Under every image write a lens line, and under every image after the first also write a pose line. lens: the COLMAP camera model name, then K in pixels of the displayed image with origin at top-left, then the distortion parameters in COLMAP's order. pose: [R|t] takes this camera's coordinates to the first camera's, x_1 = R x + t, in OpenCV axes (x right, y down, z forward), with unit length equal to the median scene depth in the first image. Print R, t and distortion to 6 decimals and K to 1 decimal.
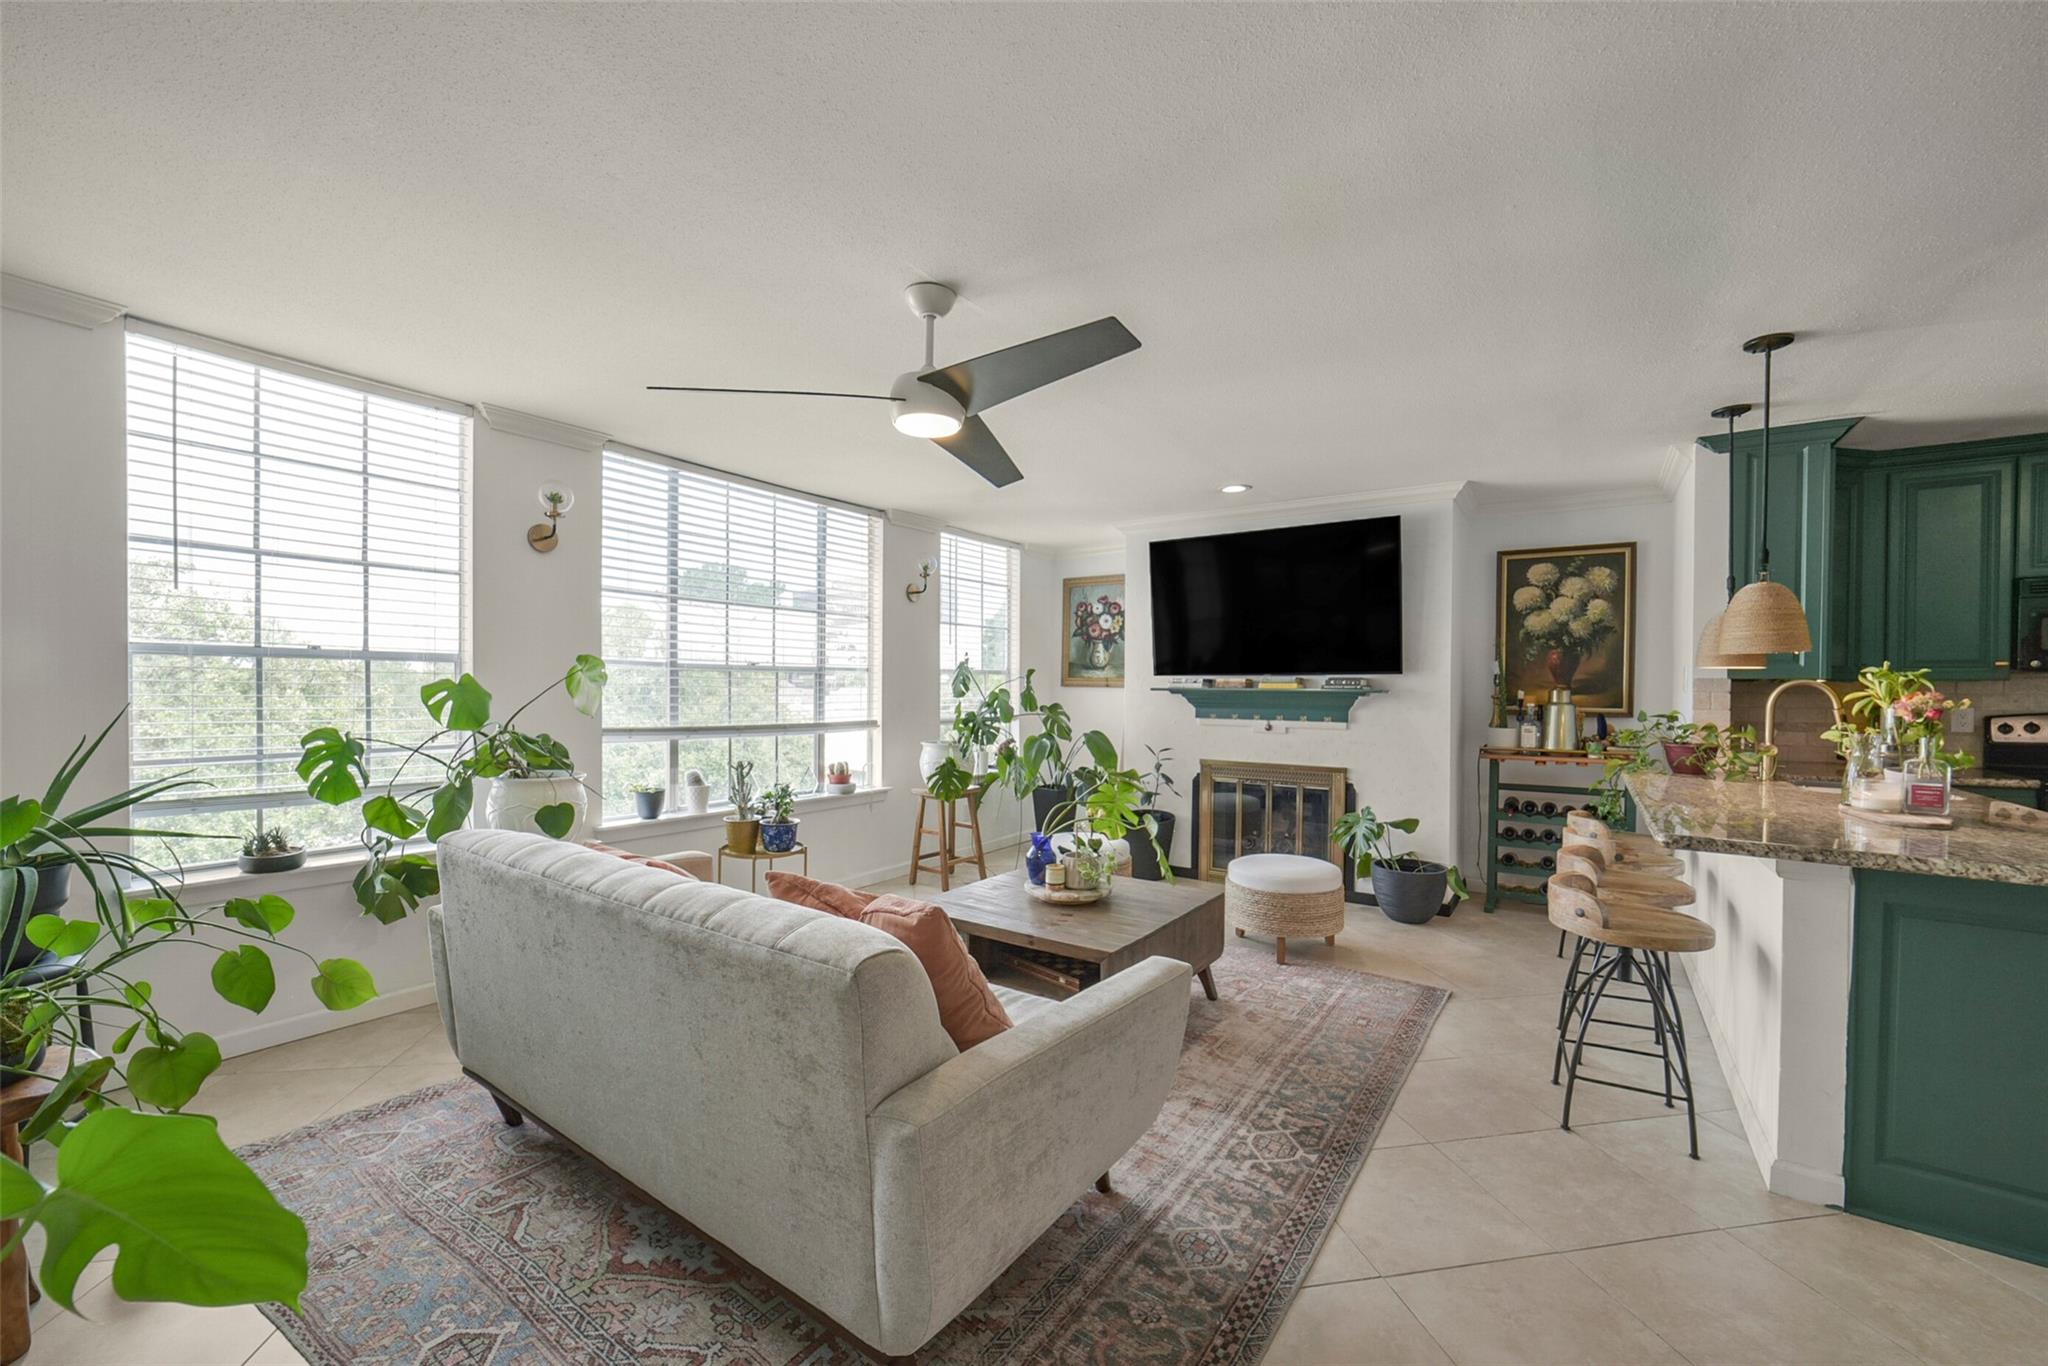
lens RADIAL K [[818.3, 0, 1024.6], [0, 818.3, 695.3], [0, 0, 1]] dist [-0.031095, 0.011300]
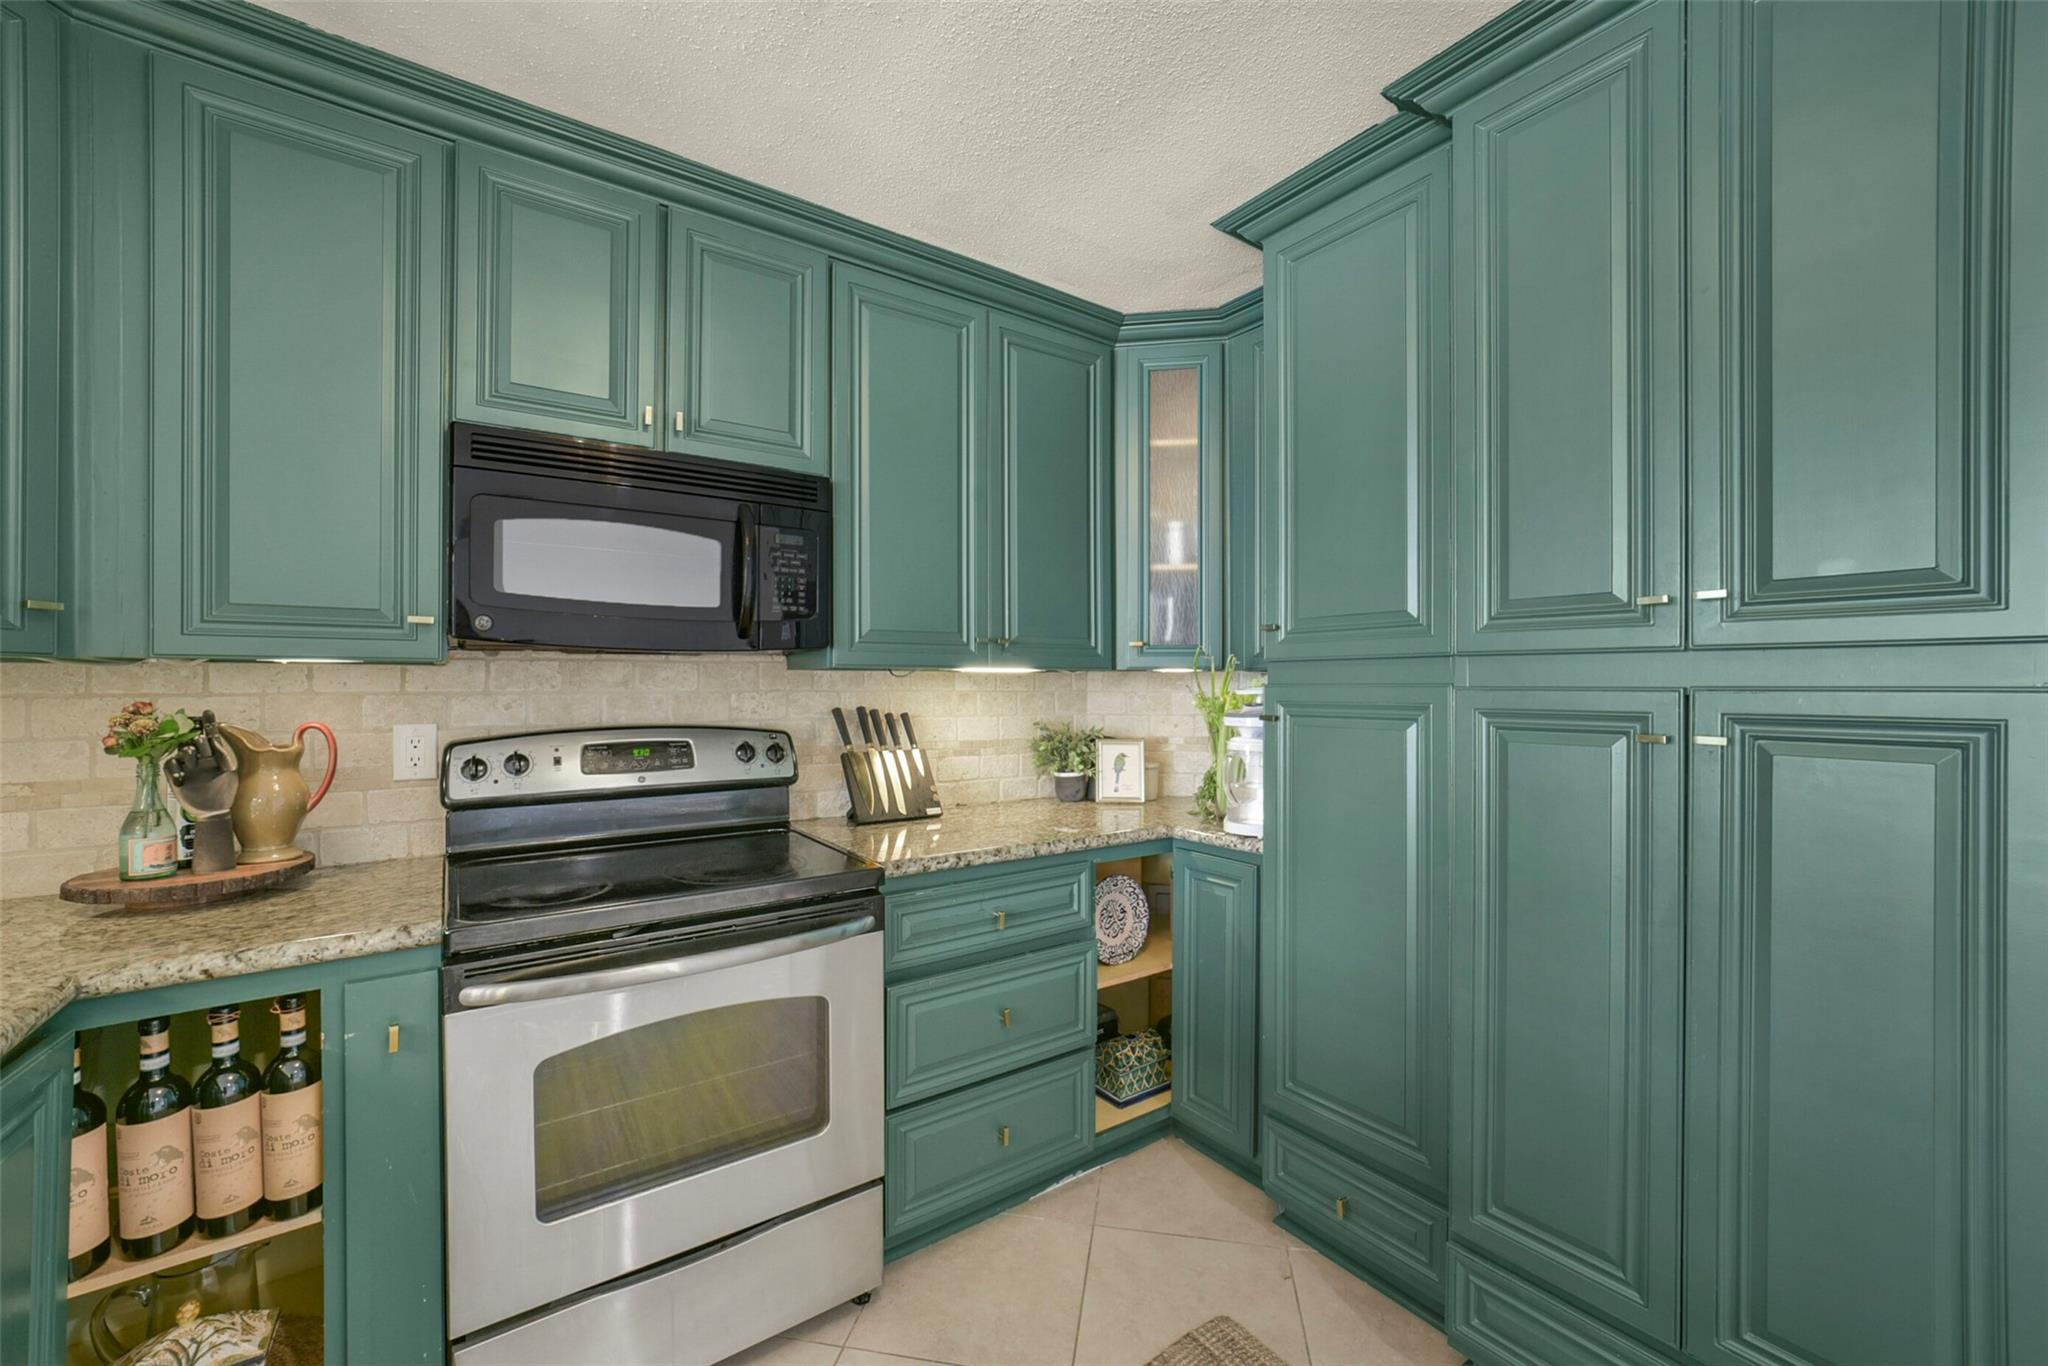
lens RADIAL K [[809.6, 0, 1024.8], [0, 809.6, 686.8], [0, 0, 1]] dist [-0.029028, 0.010227]
pose [[0.343839, -0.004661, 0.939017, 0.726239], [0.014157, 0.999900, -0.000221, -0.000401], [-0.938922, 0.013370, 0.343870, 0.438472]]
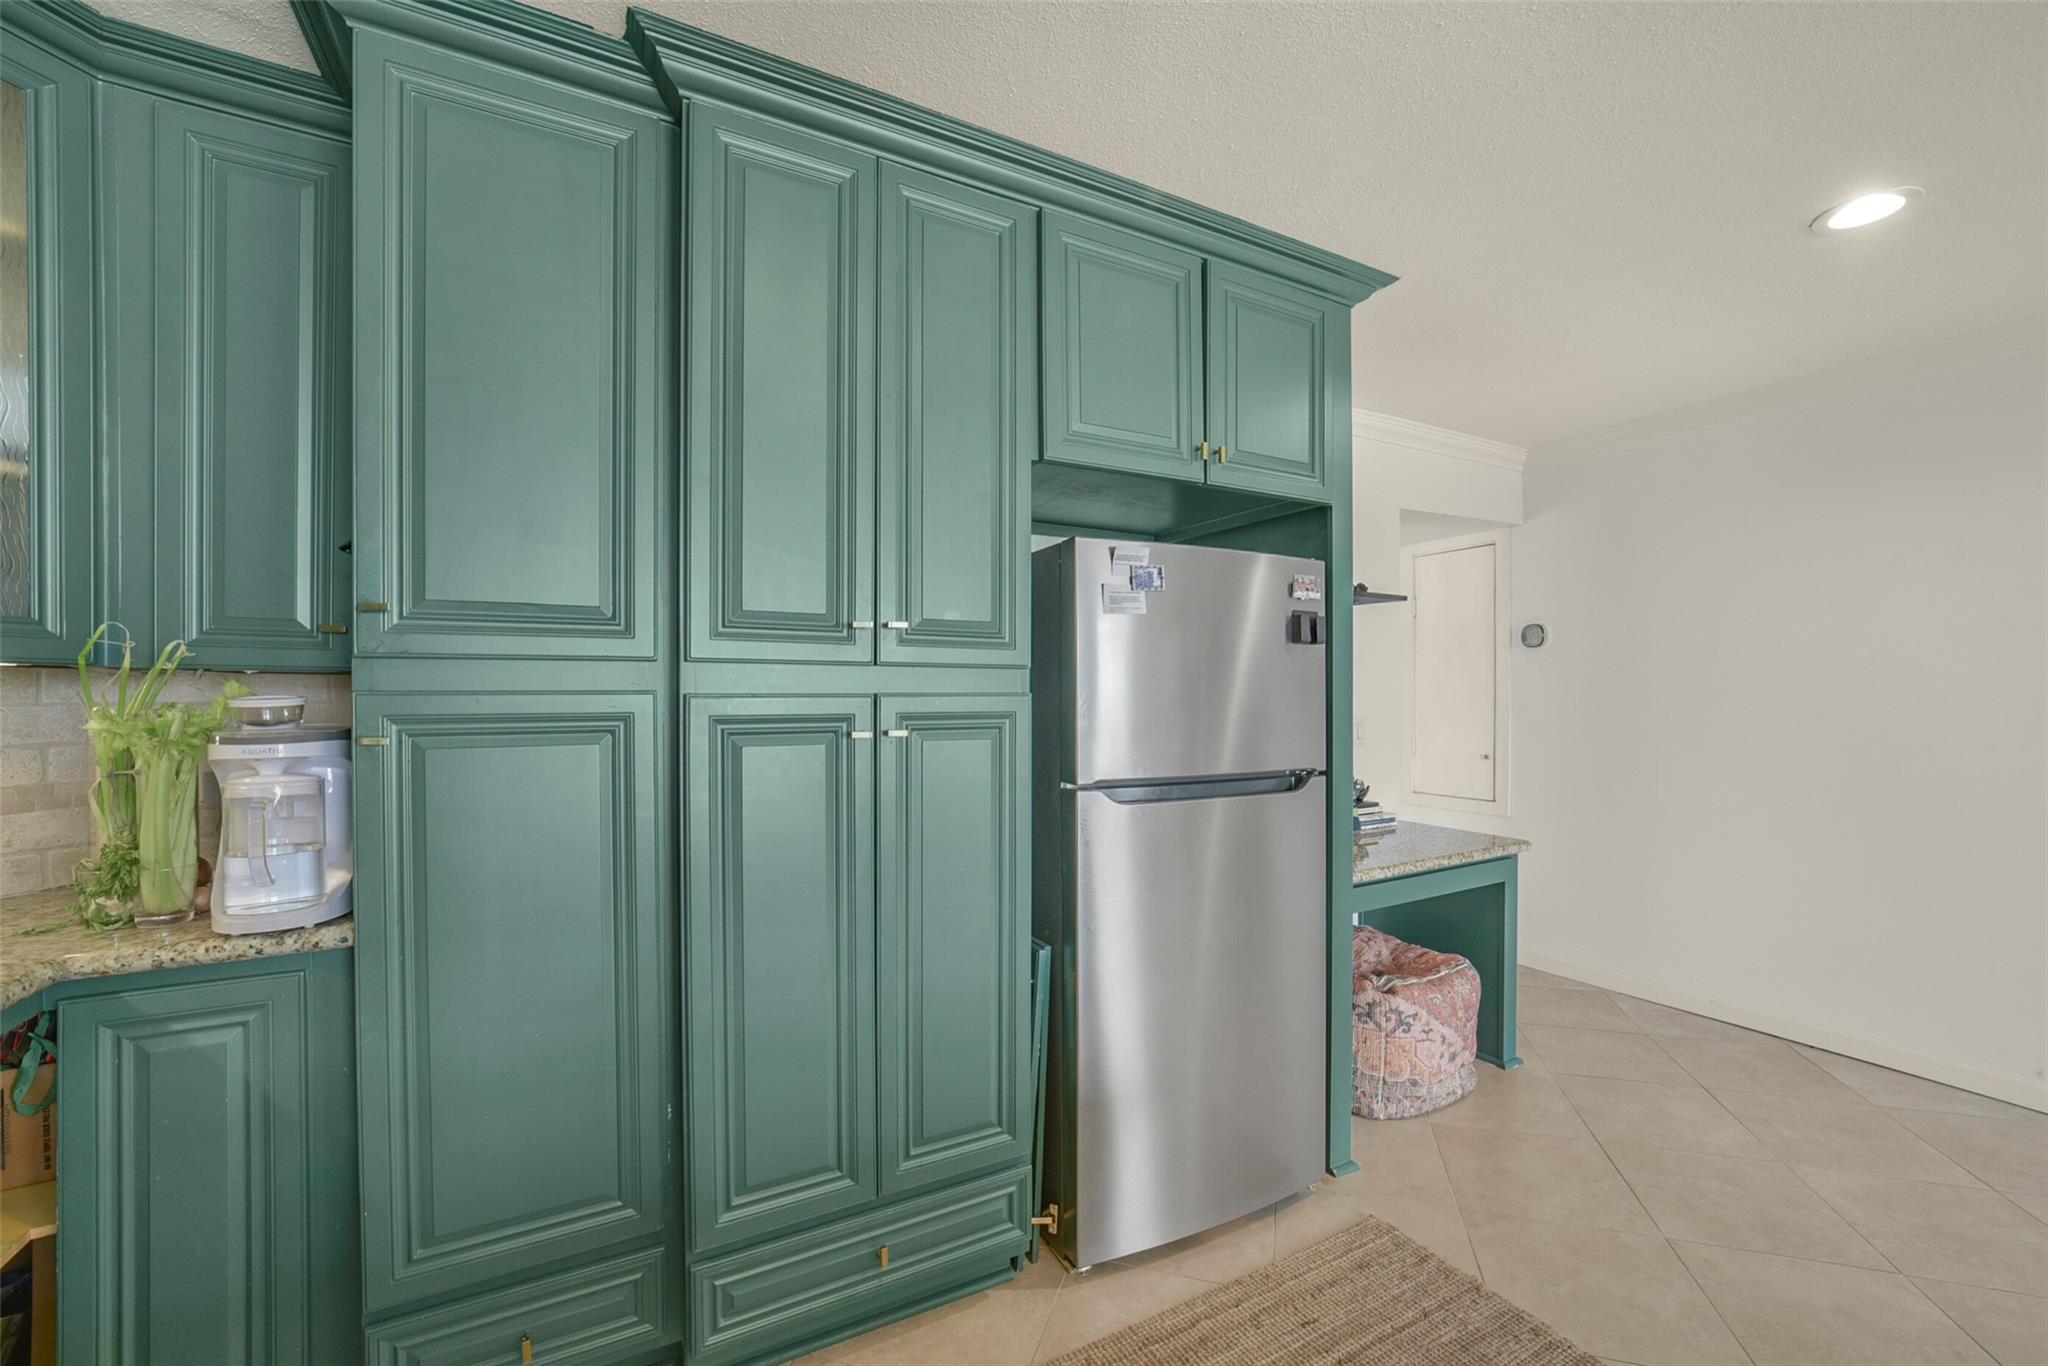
lens RADIAL K [[826.5, 0, 1022.9], [0, 826.5, 701.7], [0, 0, 1]] dist [-0.031255, 0.008009]
pose [[-0.887556, -0.006416, 0.460656, 0.823808], [0.005586, 0.999680, 0.024686, -0.001809], [-0.460666, 0.024484, -0.887236, 0.602980]]
